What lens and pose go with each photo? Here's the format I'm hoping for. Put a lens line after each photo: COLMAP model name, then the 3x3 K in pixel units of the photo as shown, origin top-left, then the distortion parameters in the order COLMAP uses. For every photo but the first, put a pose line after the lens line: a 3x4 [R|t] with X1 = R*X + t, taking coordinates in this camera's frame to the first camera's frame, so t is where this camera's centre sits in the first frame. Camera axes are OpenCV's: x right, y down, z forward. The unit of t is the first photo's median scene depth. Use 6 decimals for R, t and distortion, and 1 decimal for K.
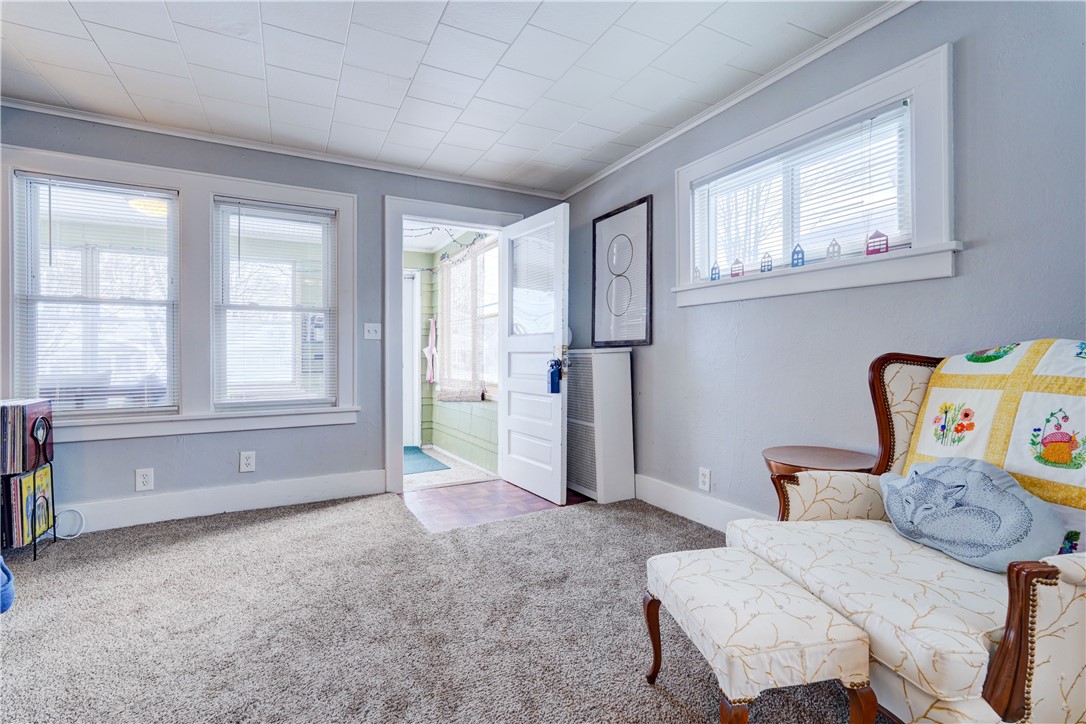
lens RADIAL K [[489.9, 0, 563.7], [0, 489.9, 357.7], [0, 0, 1]] dist [-0.000339, 0.000025]
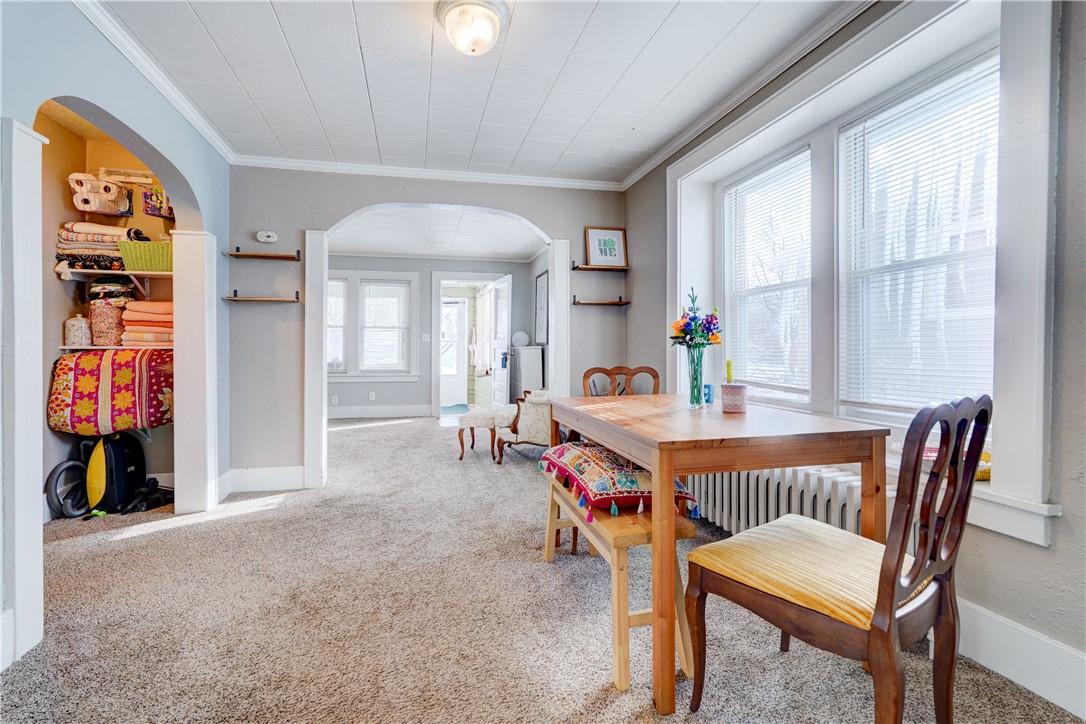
lens RADIAL K [[493.3, 0, 531.3], [0, 493.3, 354.7], [0, 0, 1]] dist [-0.002886, -0.000043]
pose [[0.958821, 0.007510, -0.283913, 0.648165], [-0.006771, 0.999971, 0.003585, 0.007094], [0.283931, -0.001515, 0.958843, -0.896126]]
